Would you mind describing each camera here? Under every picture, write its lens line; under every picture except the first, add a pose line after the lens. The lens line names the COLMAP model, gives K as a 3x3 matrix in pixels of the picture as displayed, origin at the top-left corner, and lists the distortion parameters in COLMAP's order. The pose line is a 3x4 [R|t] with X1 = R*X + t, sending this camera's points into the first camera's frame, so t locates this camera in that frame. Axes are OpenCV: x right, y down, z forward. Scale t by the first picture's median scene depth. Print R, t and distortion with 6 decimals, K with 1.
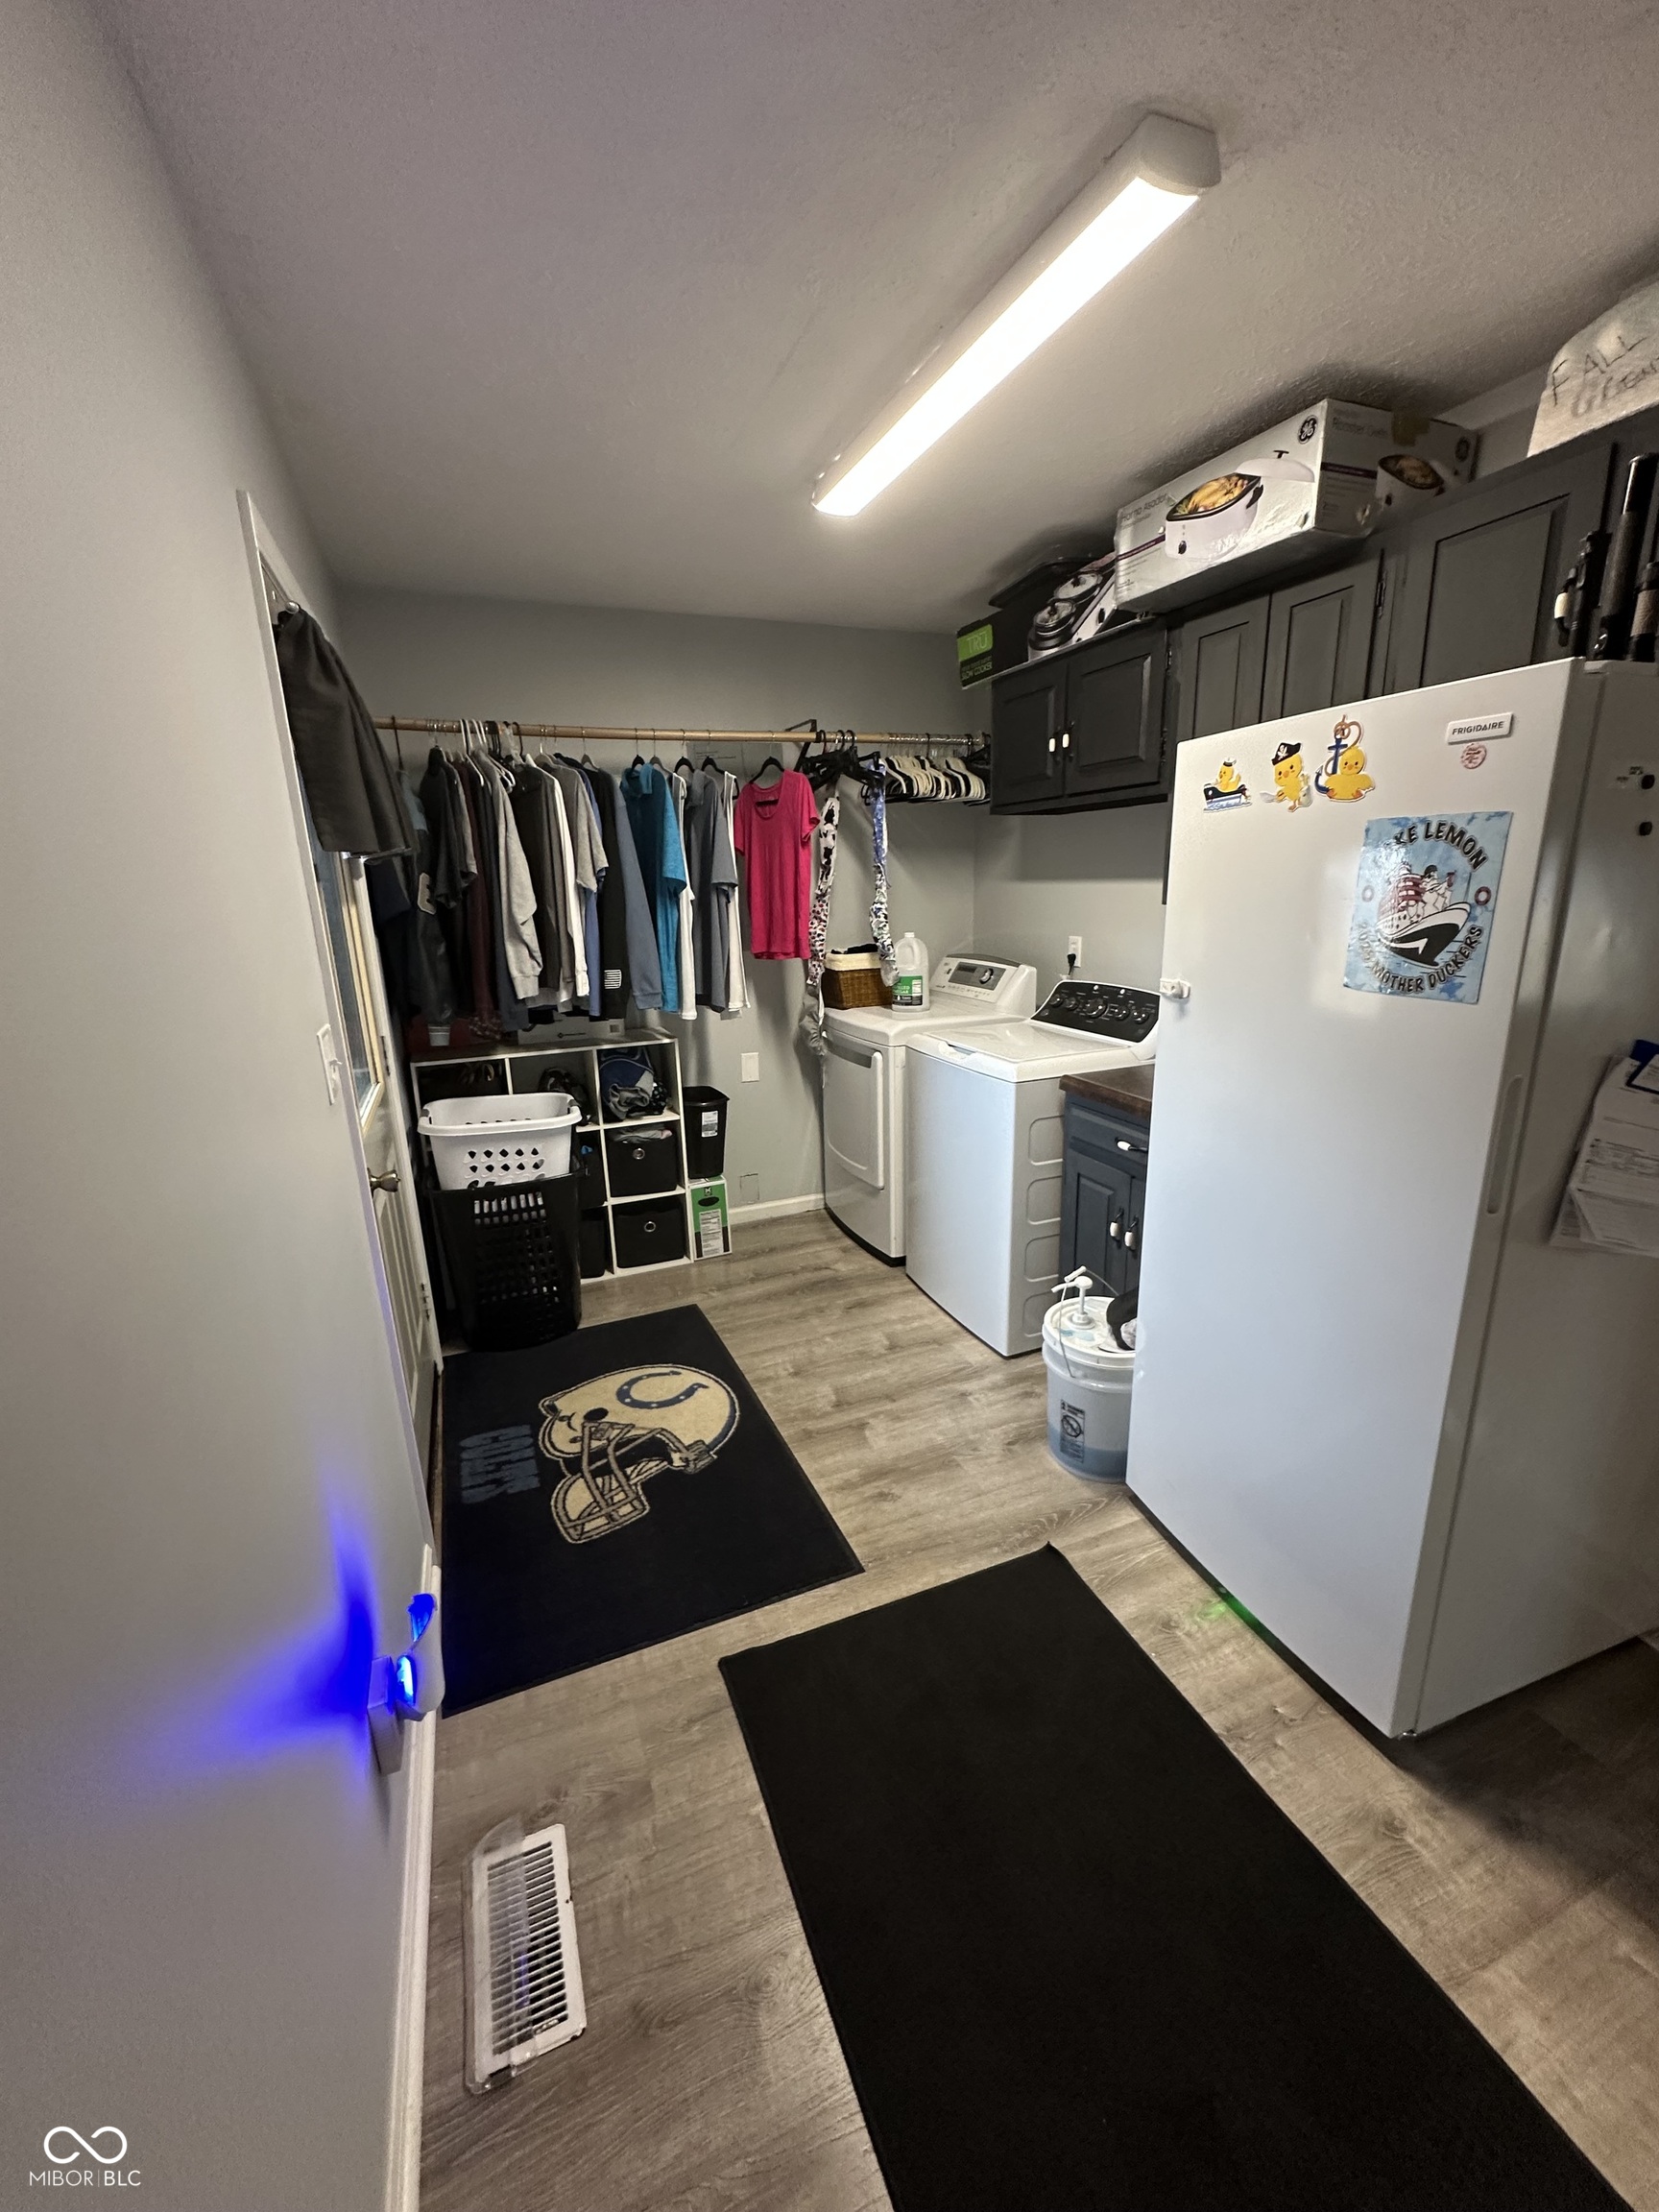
lens RADIAL K [[884.5, 0, 823.6], [0, 884.5, 1106.7], [0, 0, 1]] dist [0.001749, -0.000147]
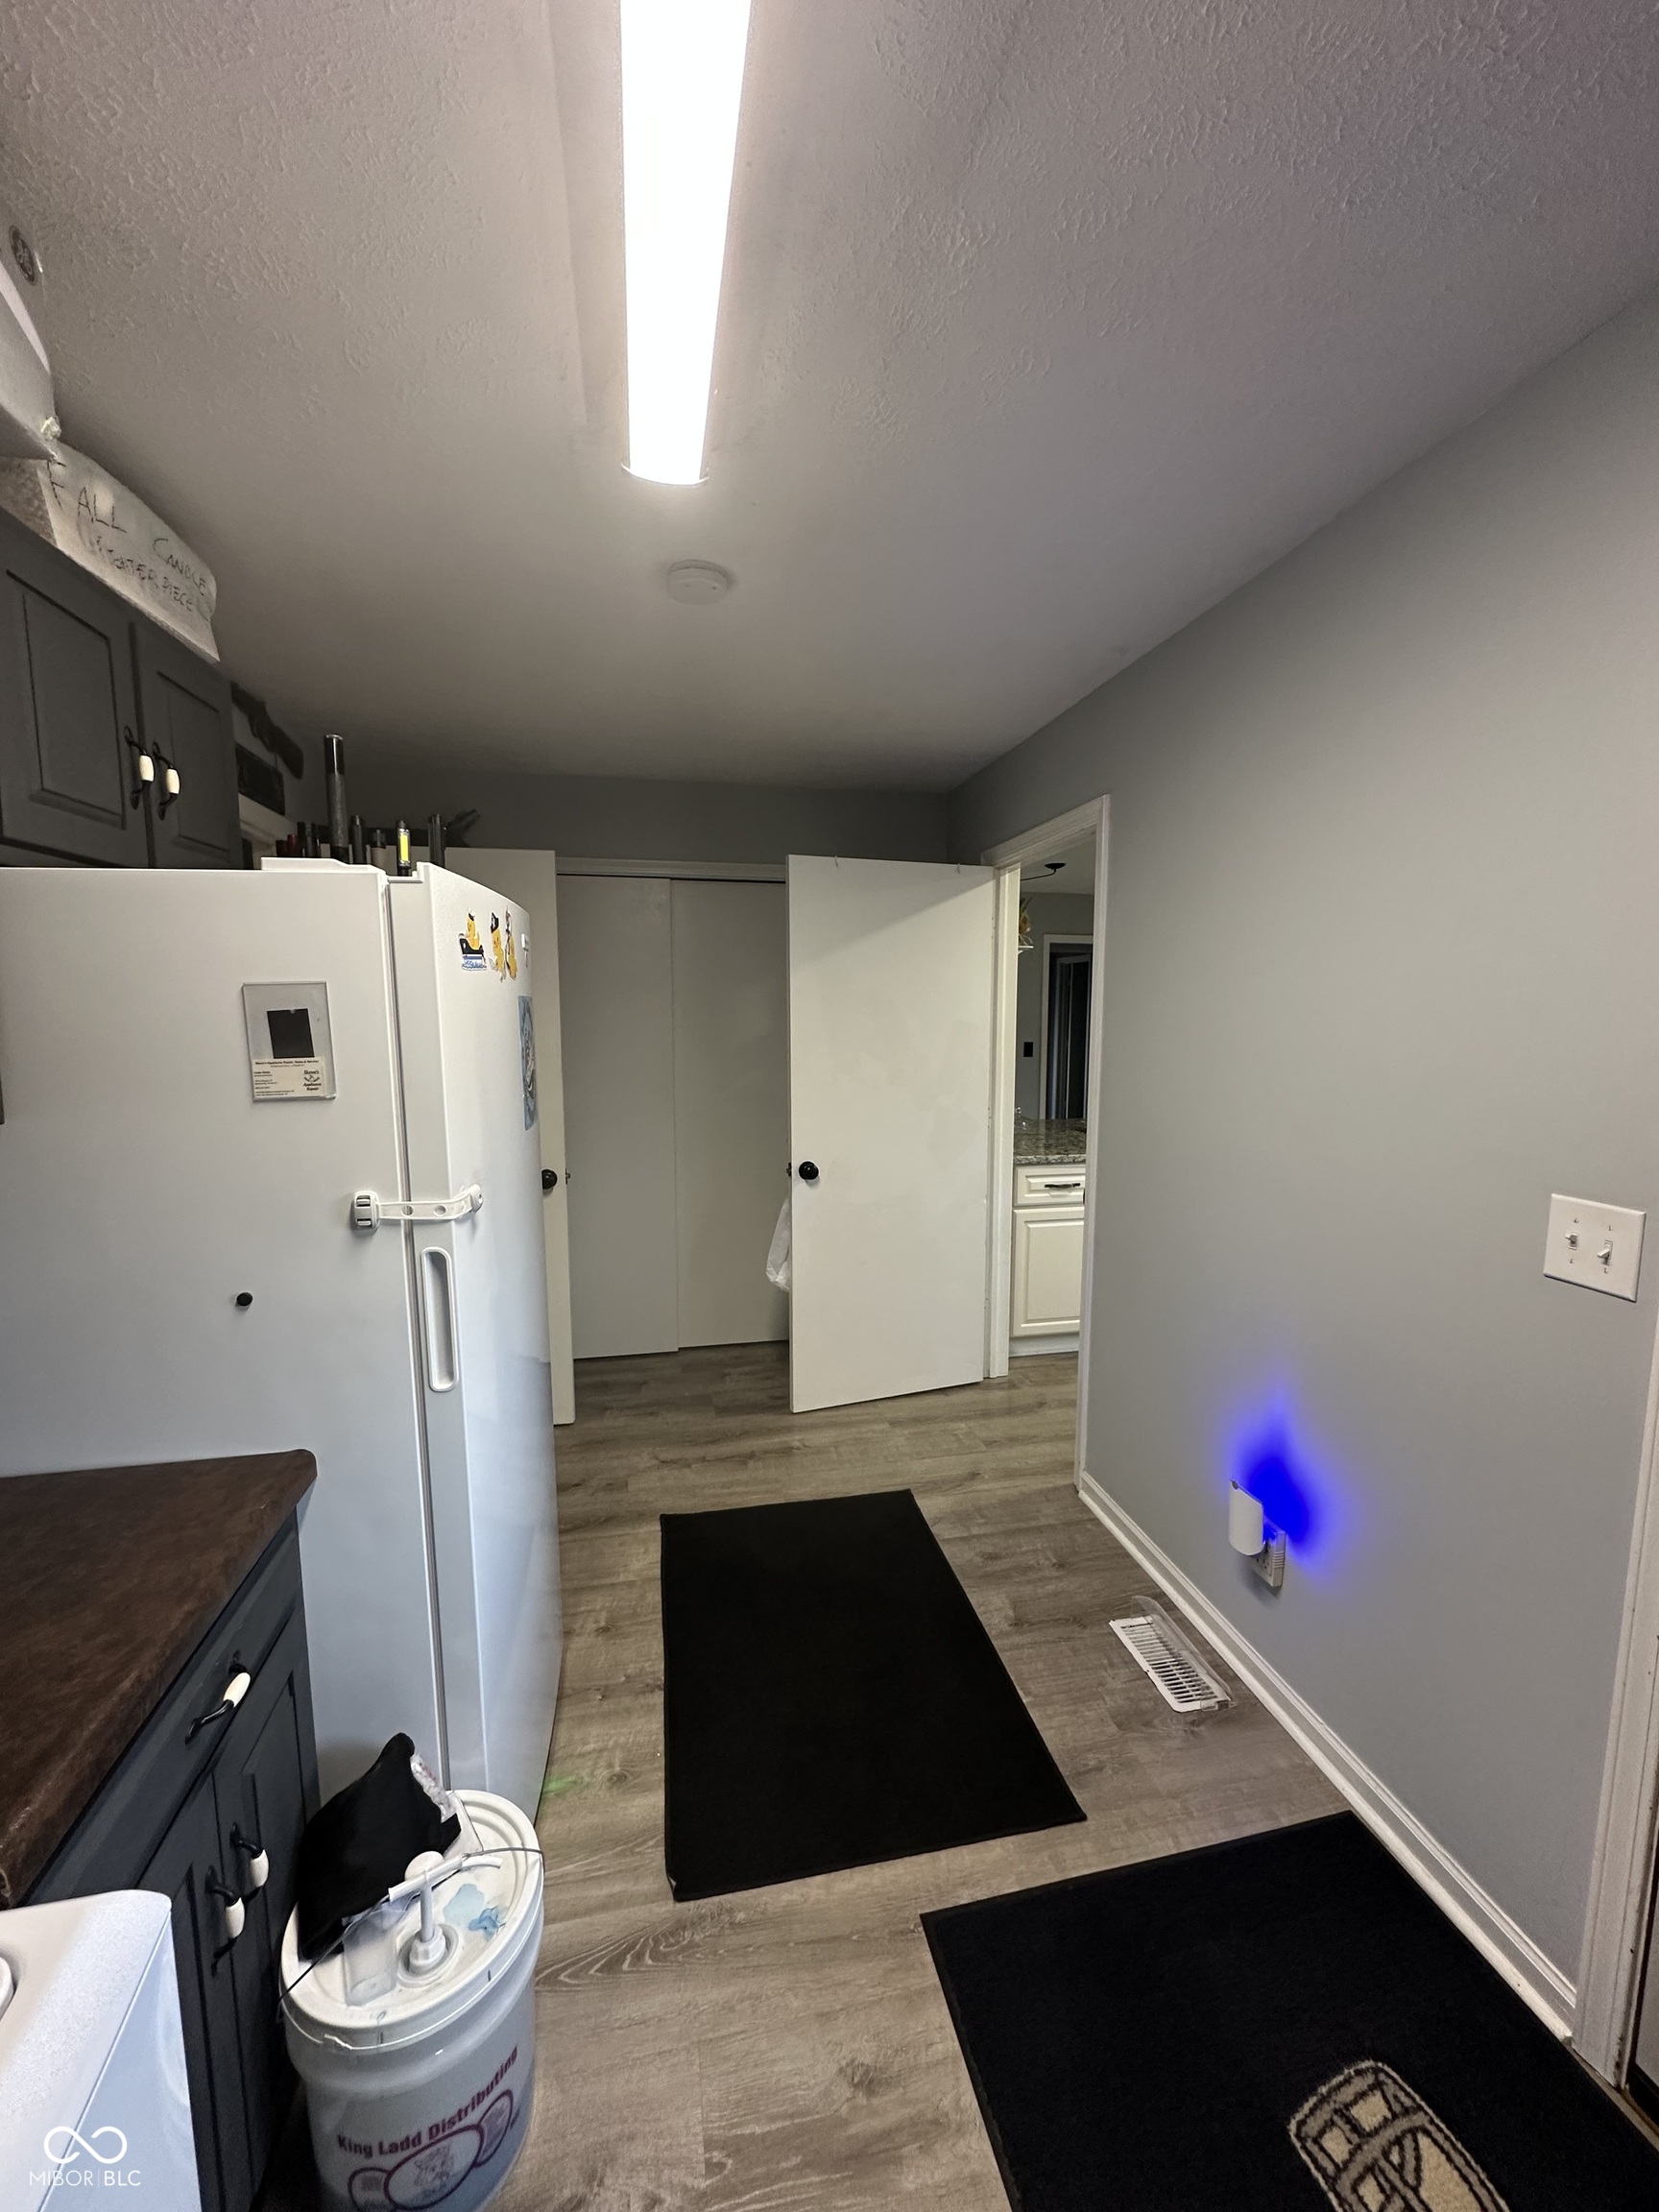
lens RADIAL K [[884.5, 0, 829.6], [0, 884.5, 1113.3], [0, 0, 1]] dist [0.001749, -0.000147]
pose [[-0.984165, 0.013928, 0.176707, -0.021166], [0.079198, 0.926419, 0.368070, -0.393269], [-0.158578, 0.376236, -0.912852, 1.402871]]
